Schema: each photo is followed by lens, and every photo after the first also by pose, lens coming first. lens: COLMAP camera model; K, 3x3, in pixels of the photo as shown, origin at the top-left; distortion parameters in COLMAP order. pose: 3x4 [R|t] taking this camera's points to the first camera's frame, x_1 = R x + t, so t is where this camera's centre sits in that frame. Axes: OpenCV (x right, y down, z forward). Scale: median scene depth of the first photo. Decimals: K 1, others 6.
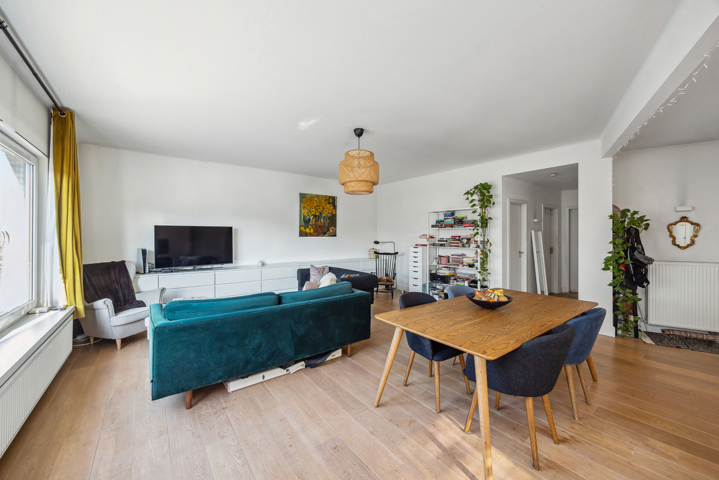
lens RADIAL K [[279.5, 0, 359.5], [0, 279.5, 240.0], [0, 0, 1]] dist [-0.000151, -0.000024]
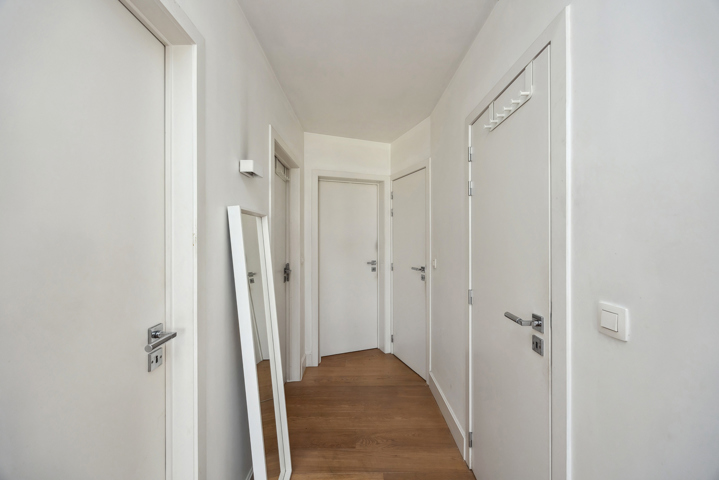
lens RADIAL K [[279.5, 0, 359.5], [0, 279.5, 240.0], [0, 0, 1]] dist [-0.000151, -0.000024]
pose [[0.602980, 0.005248, 0.797739, 0.445022], [0.001306, 0.999971, -0.007566, -0.006307], [-0.797755, 0.005604, 0.602956, 0.697213]]
